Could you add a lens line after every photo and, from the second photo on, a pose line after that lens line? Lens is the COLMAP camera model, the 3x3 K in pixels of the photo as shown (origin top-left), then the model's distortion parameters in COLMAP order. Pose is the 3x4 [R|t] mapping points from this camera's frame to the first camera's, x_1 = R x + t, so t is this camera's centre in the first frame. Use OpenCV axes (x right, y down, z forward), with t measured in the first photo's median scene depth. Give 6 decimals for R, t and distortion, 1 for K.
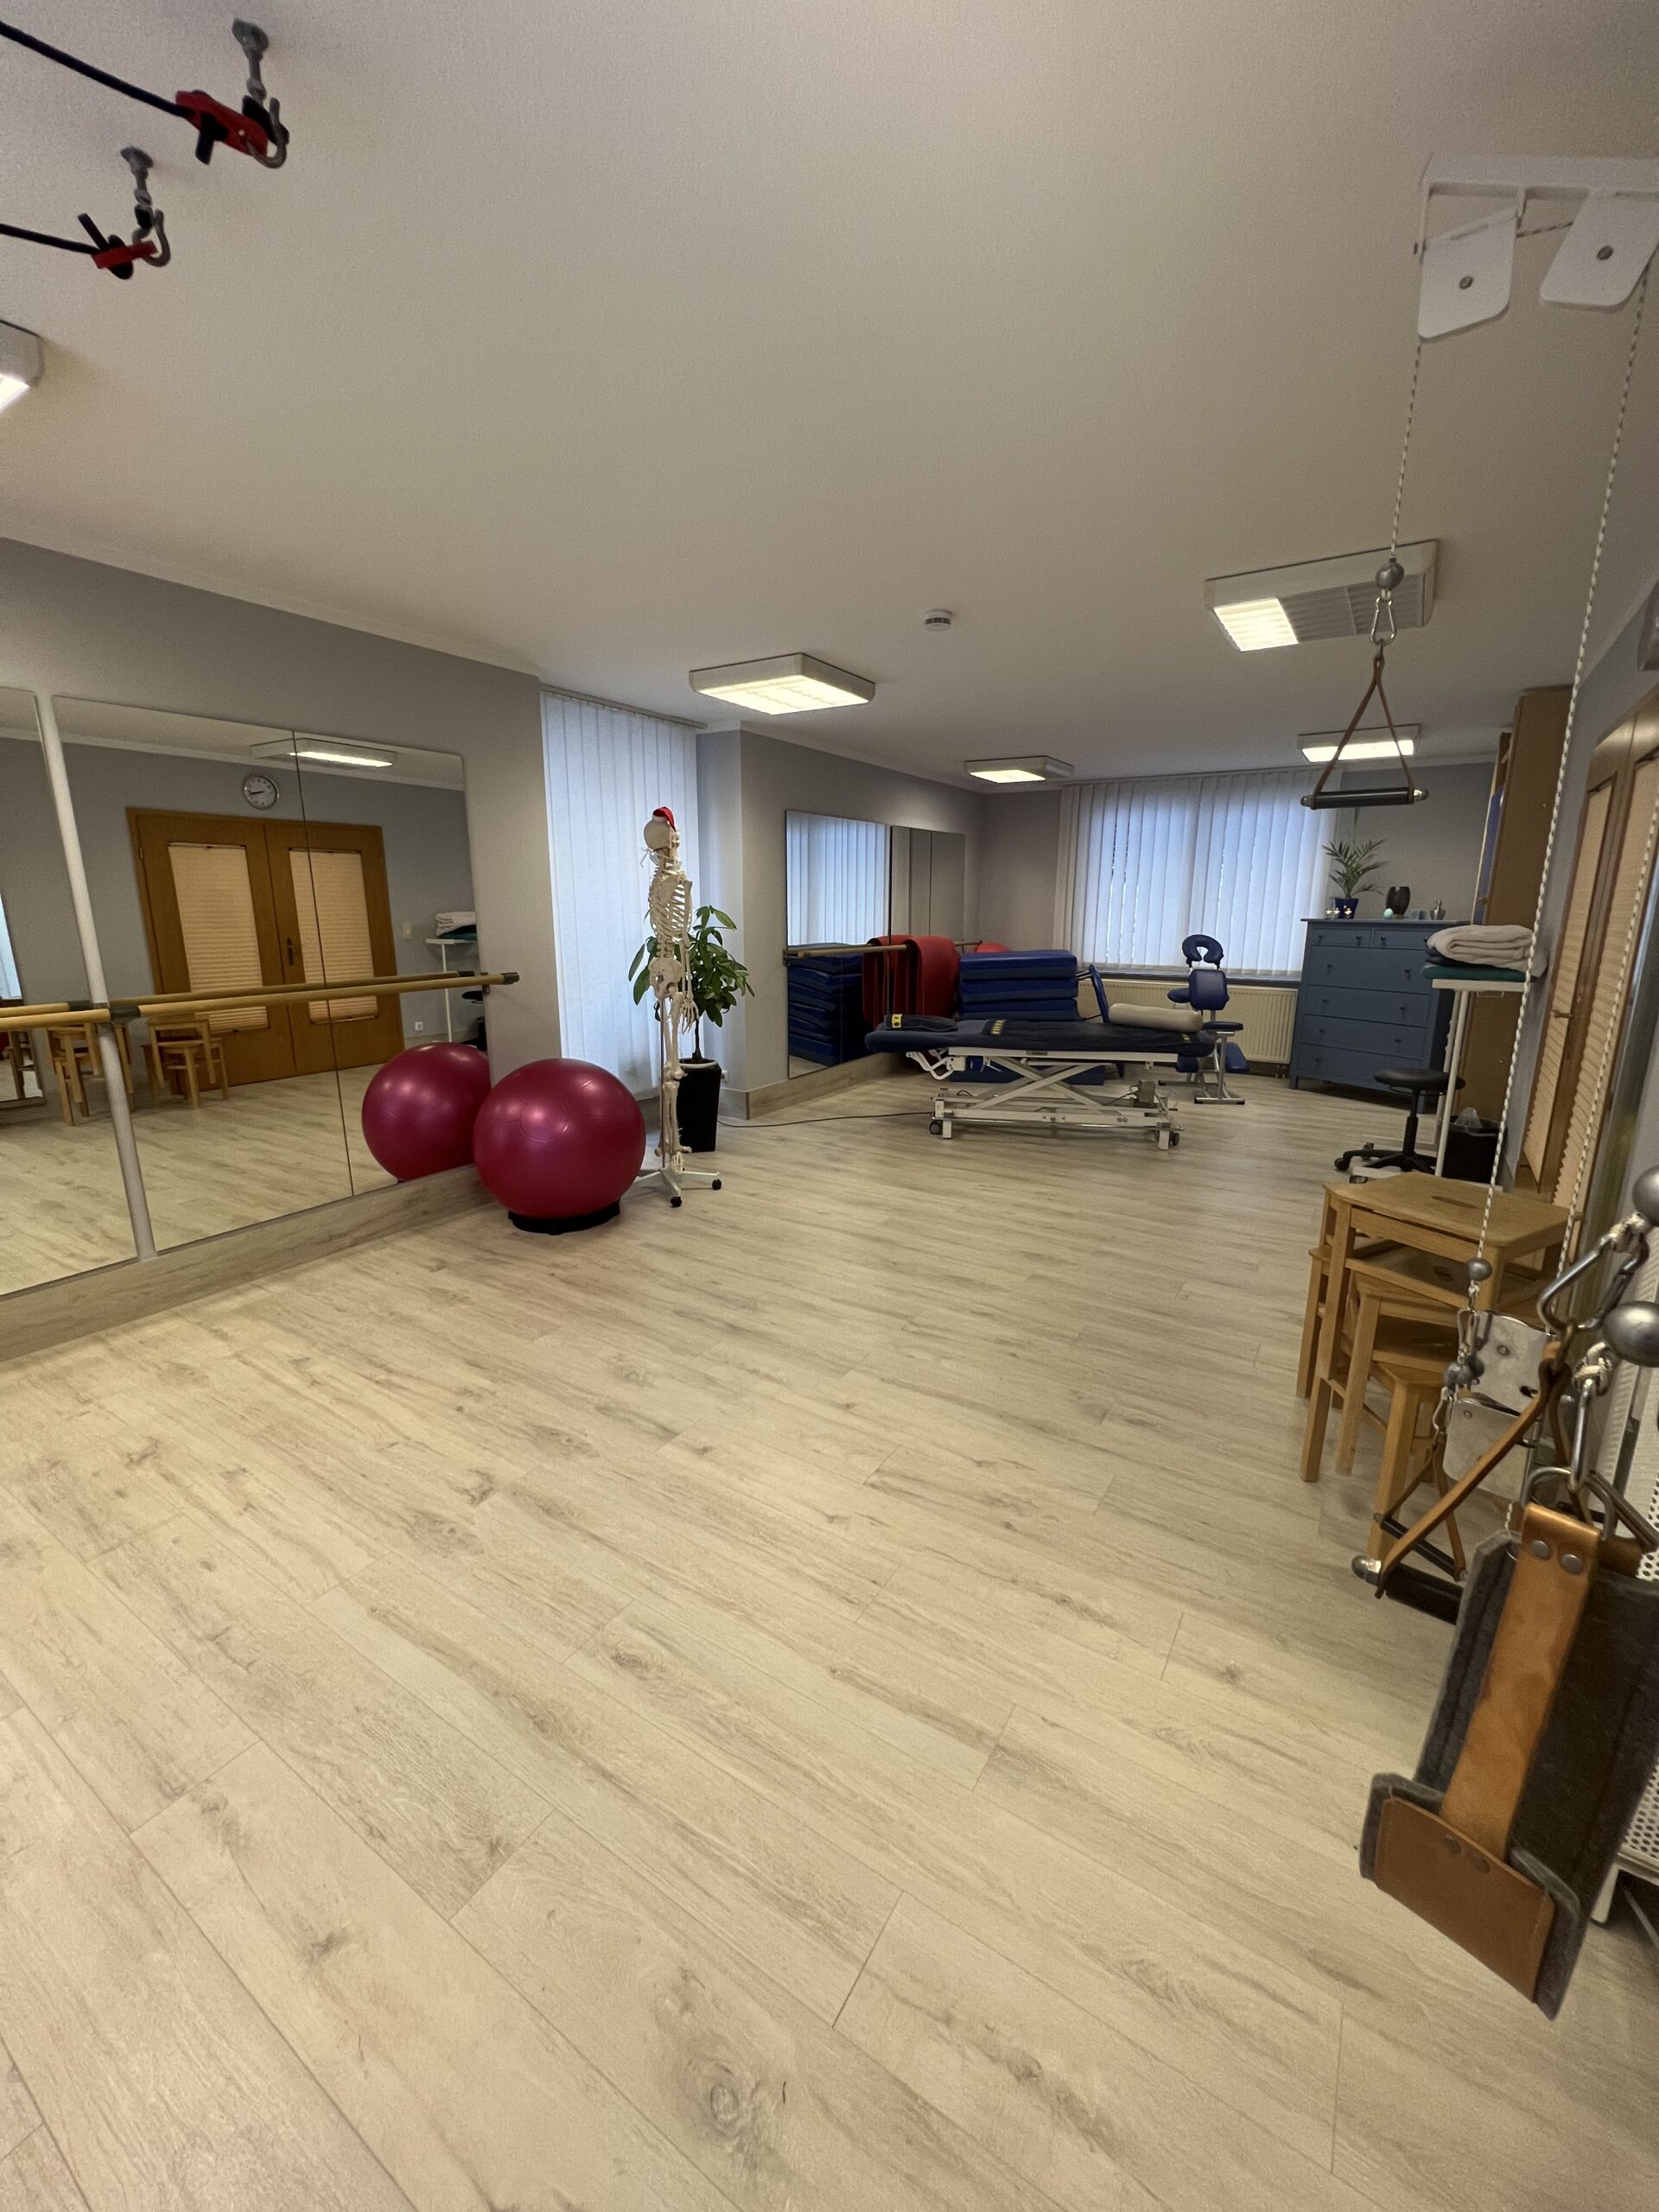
lens RADIAL K [[897.6, 0, 831.7], [0, 897.6, 1100.0], [0, 0, 1]] dist [-0.001994, -0.000064]
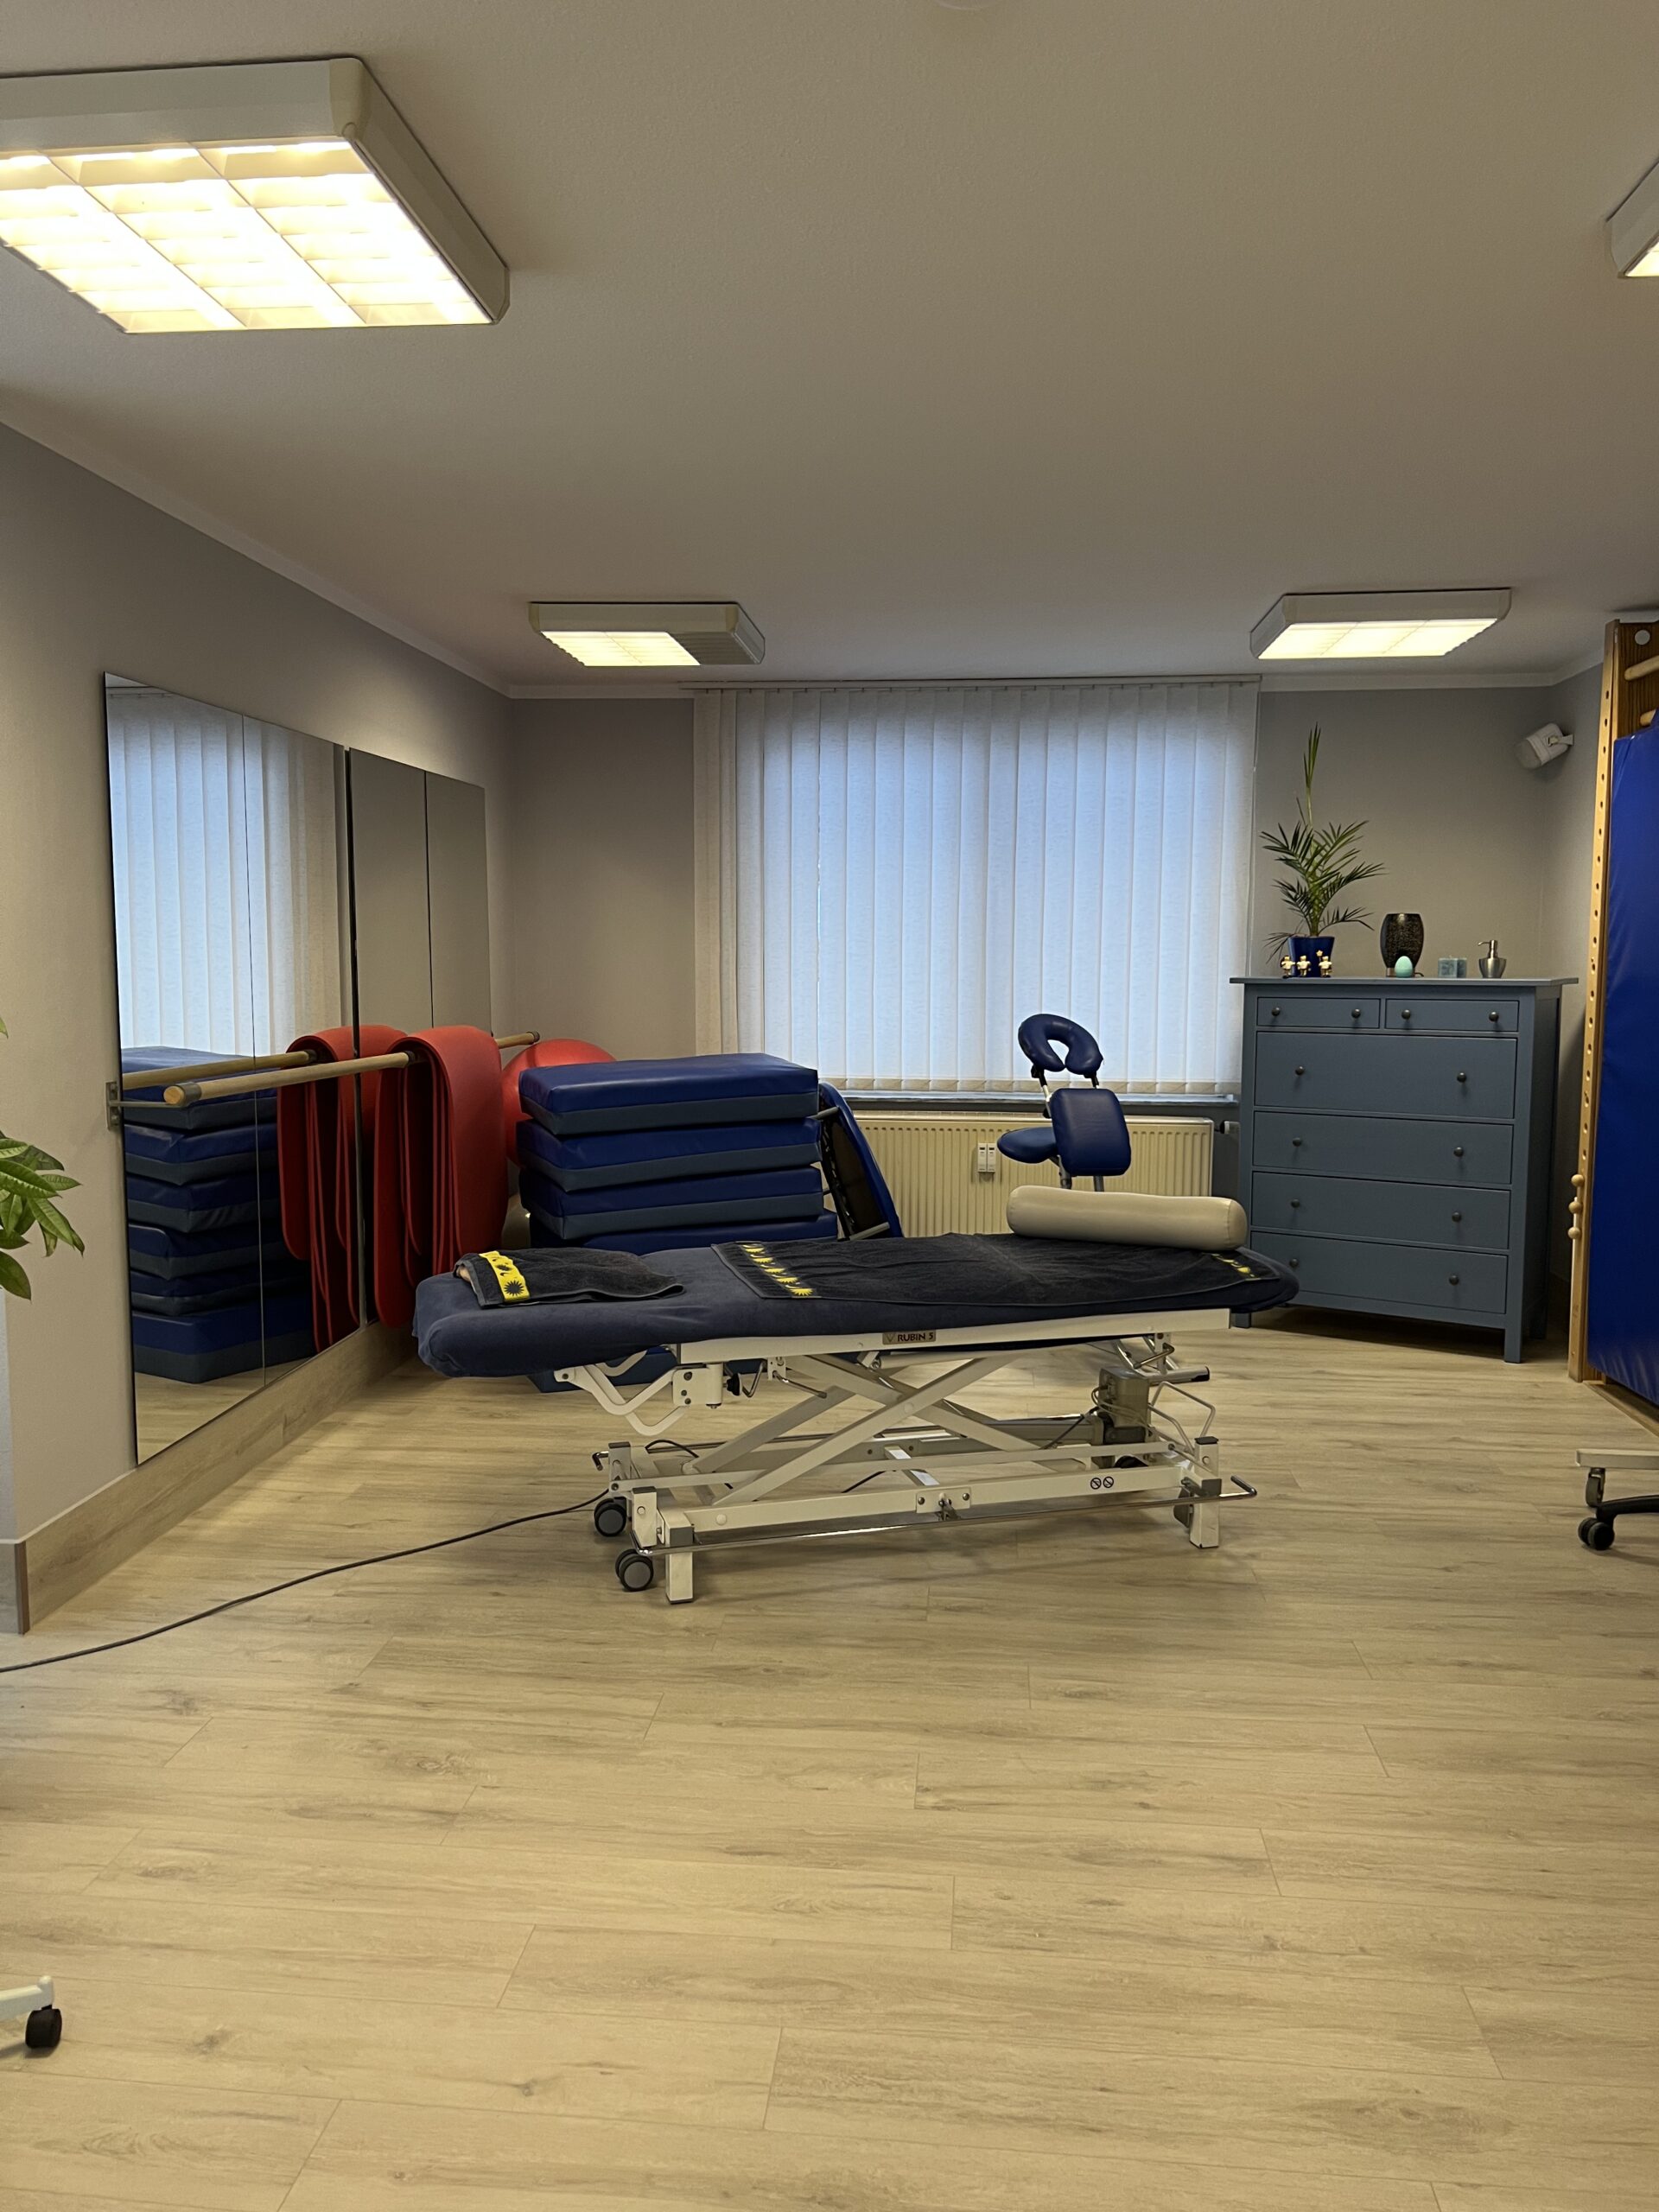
lens RADIAL K [[1696.9, 0, 819.7], [0, 1696.9, 1118.4], [0, 0, 1]] dist [0.035473, -0.017668]
pose [[0.892258, -0.044827, 0.449296, -0.095415], [0.096684, 0.990948, -0.093136, -0.064817], [-0.441053, 0.126541, 0.888515, 0.301687]]
